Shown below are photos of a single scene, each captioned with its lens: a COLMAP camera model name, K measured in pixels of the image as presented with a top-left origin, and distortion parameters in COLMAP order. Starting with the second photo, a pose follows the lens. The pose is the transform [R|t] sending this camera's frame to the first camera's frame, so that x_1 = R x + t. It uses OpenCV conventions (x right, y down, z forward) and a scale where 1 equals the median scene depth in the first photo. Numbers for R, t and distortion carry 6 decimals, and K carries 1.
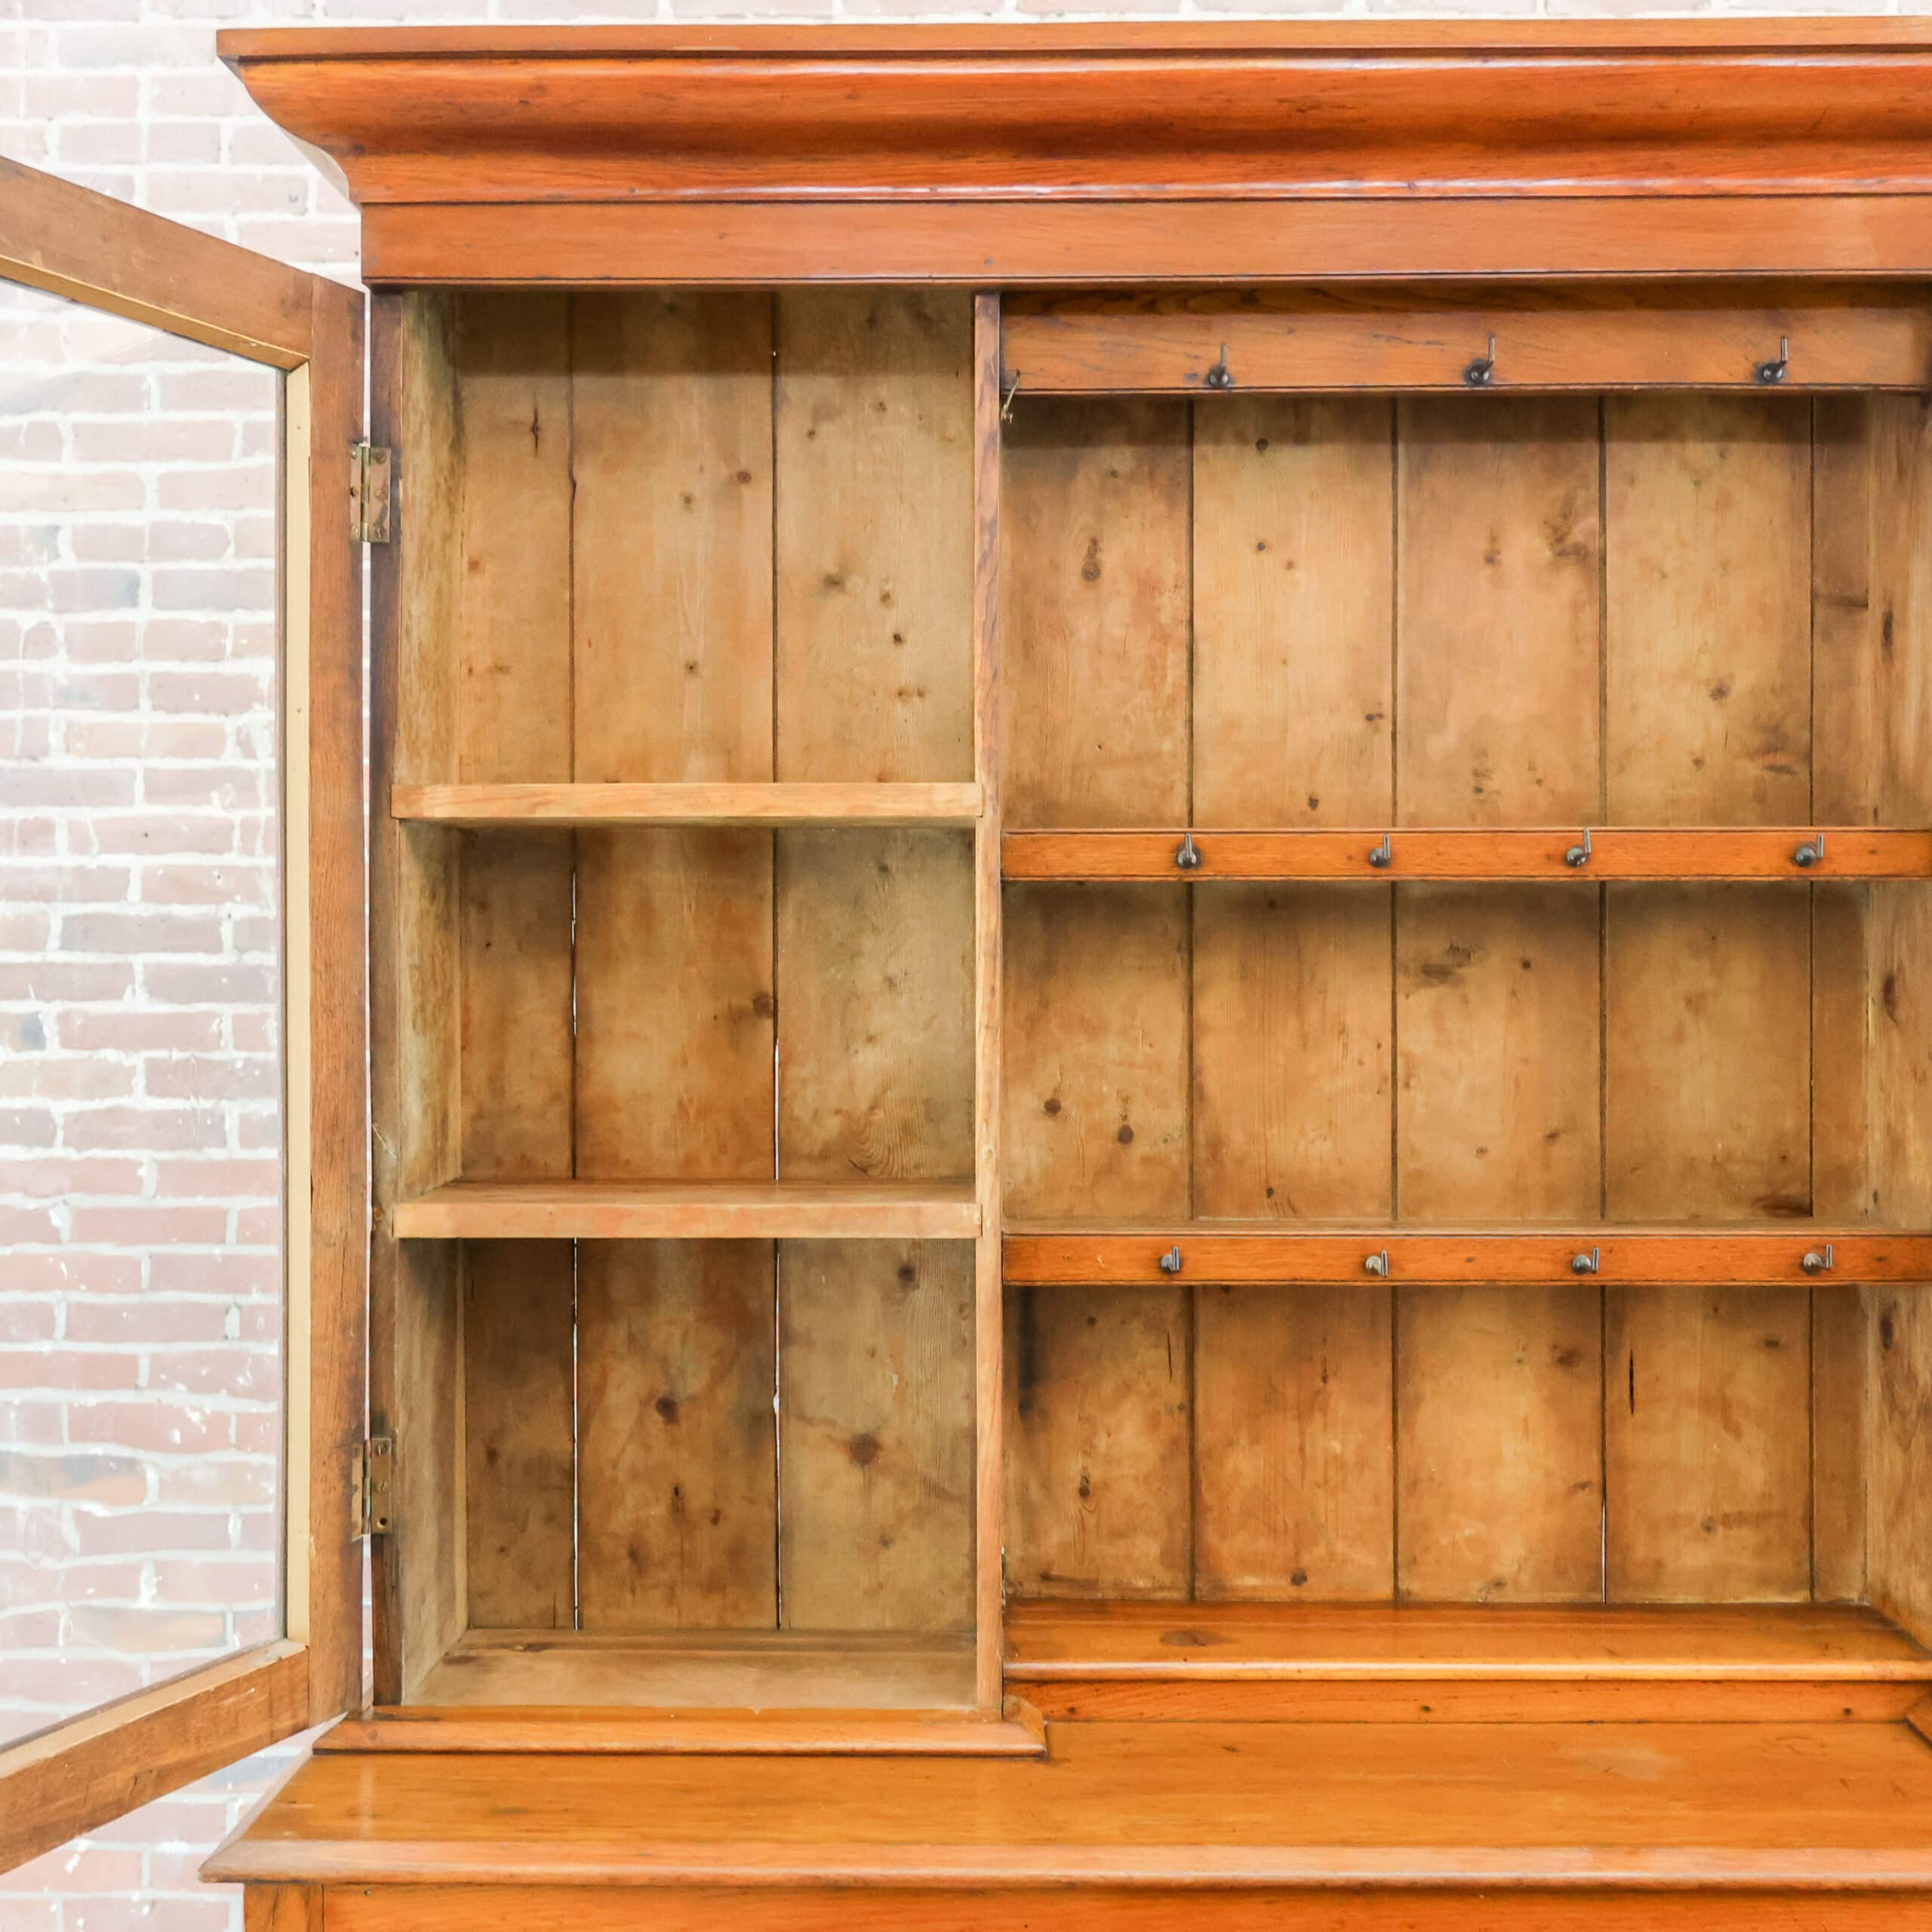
lens RADIAL K [[2390.5, 0, 966.0], [0, 2390.5, 966.0], [0, 0, 1]] dist [0.029609, -0.047999]
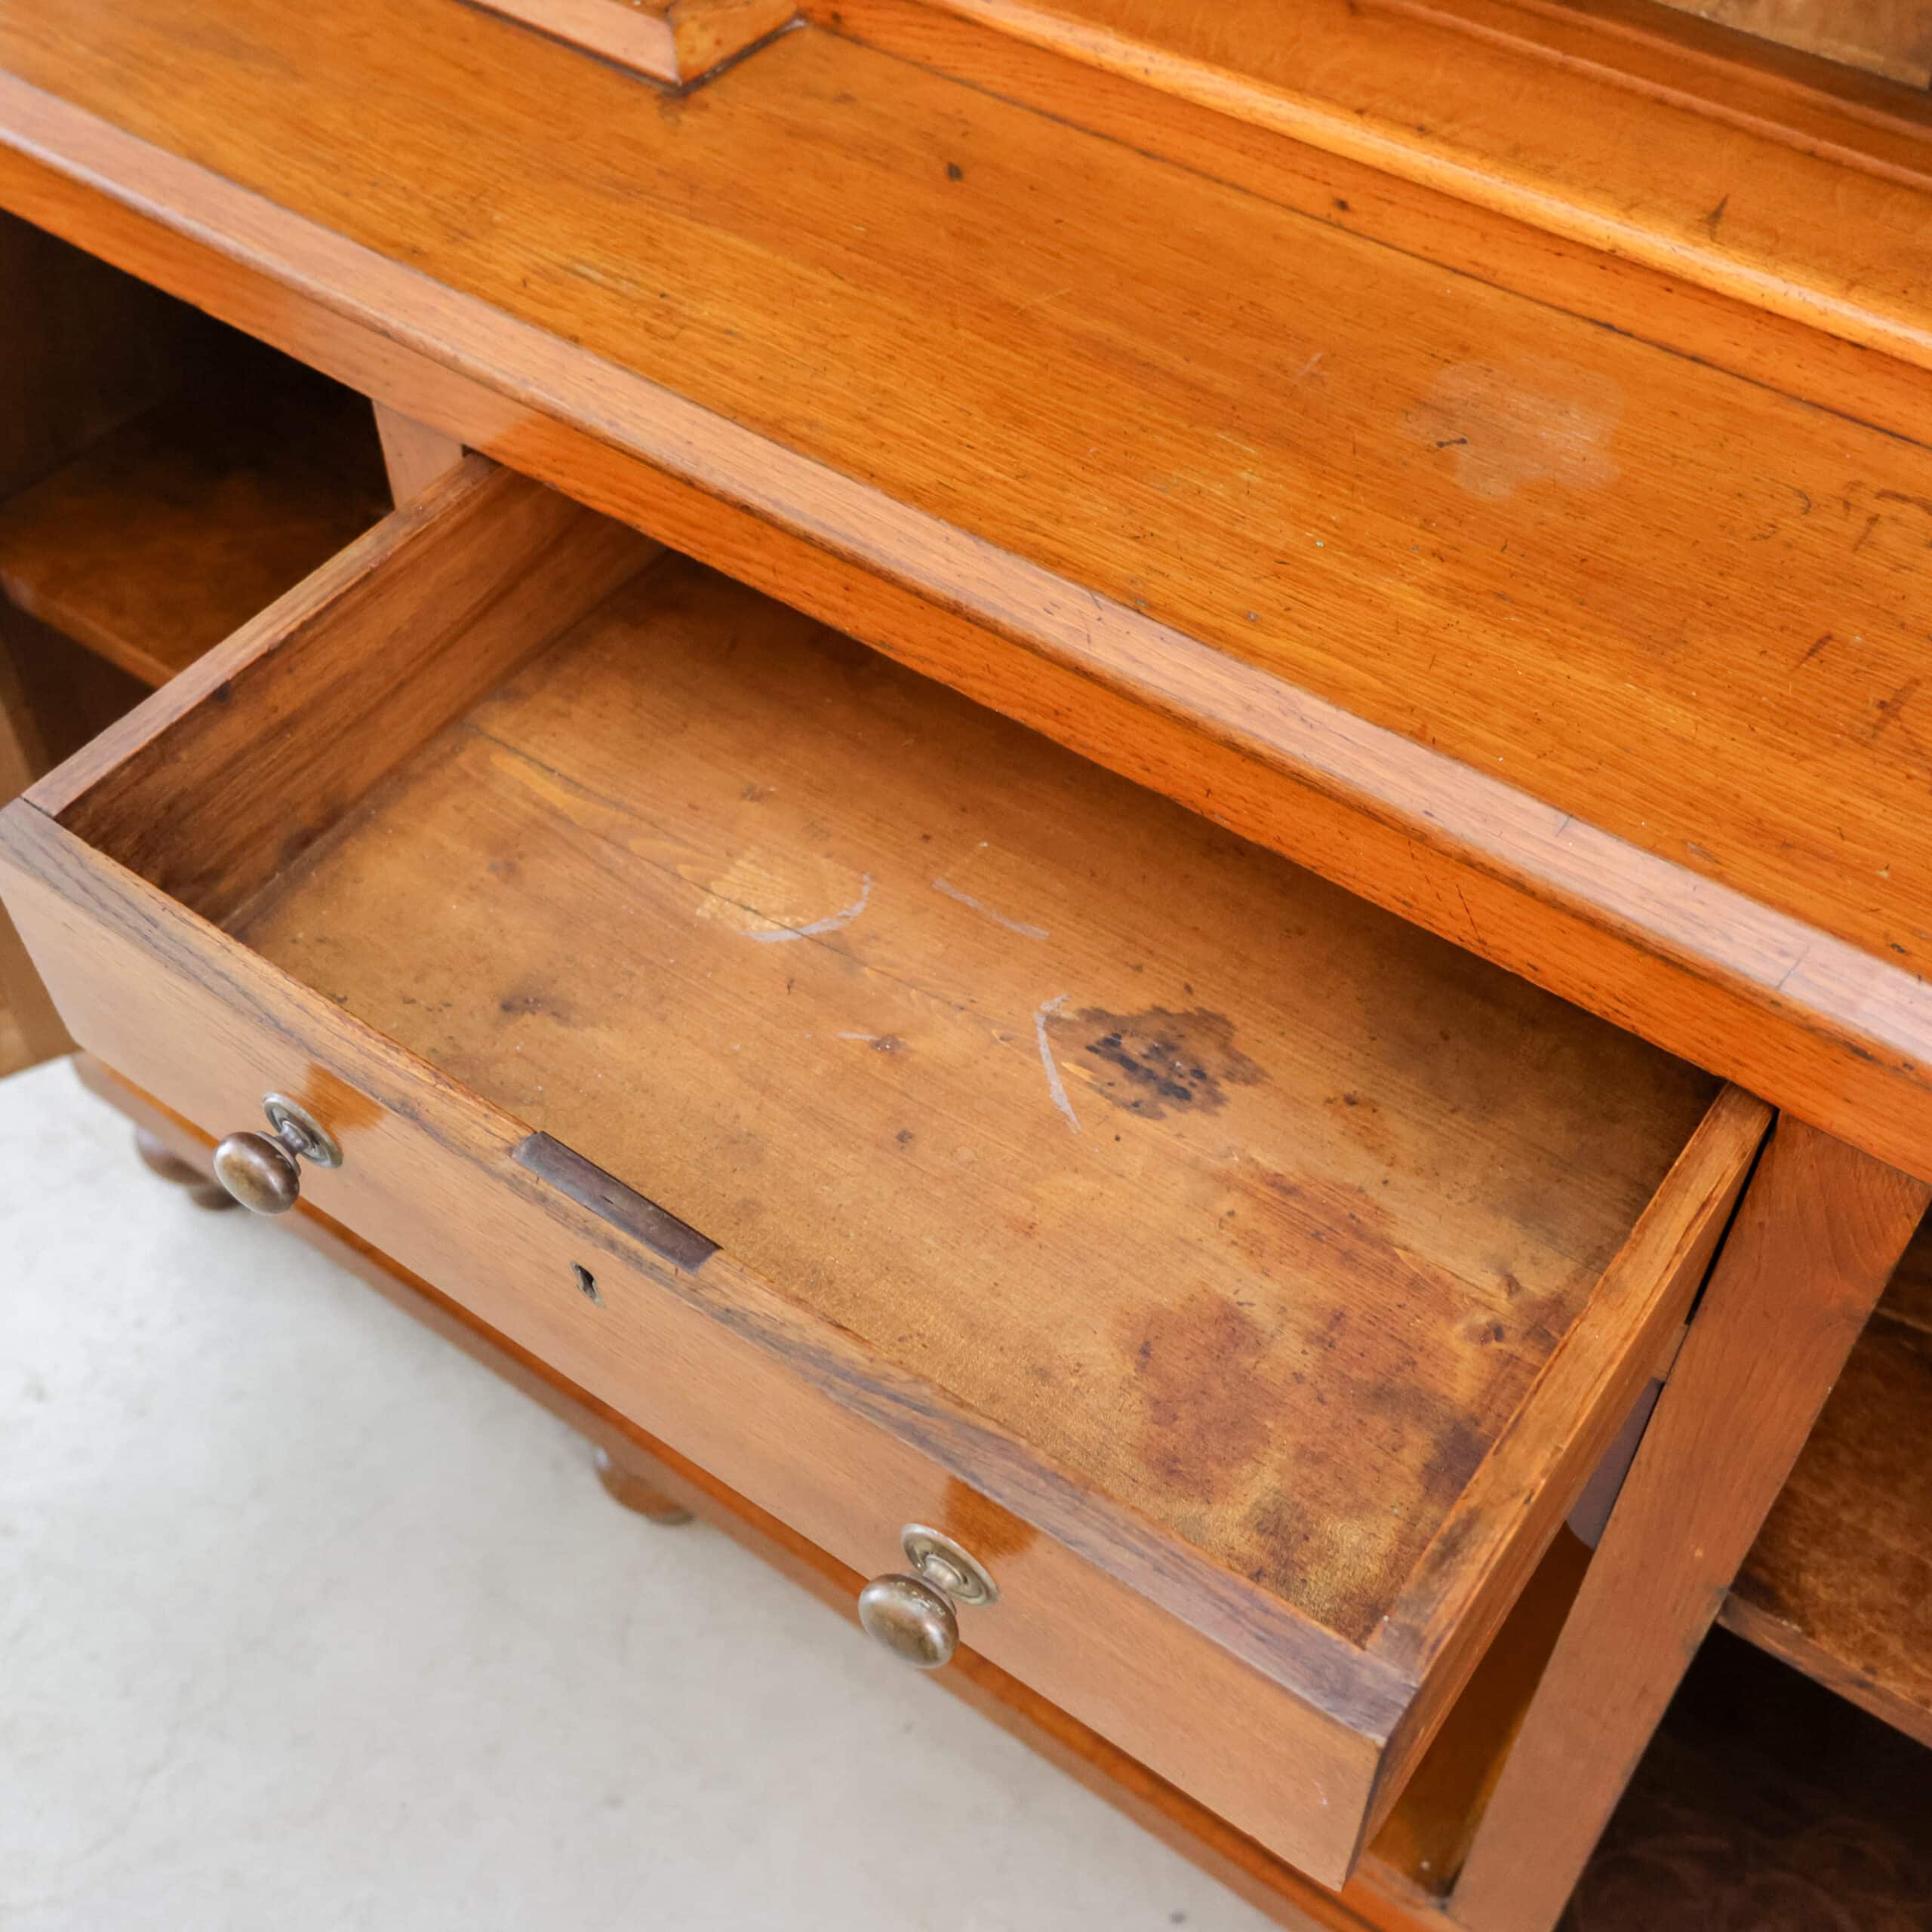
lens RADIAL K [[2390.5, 0, 966.0], [0, 2390.5, 966.0], [0, 0, 1]] dist [0.029609, -0.047999]
pose [[0.810965, 0.443764, -0.381325, 0.408598], [-0.011387, 0.663580, 0.748019, 0.016166], [0.584983, -0.602275, 0.543193, 0.546948]]
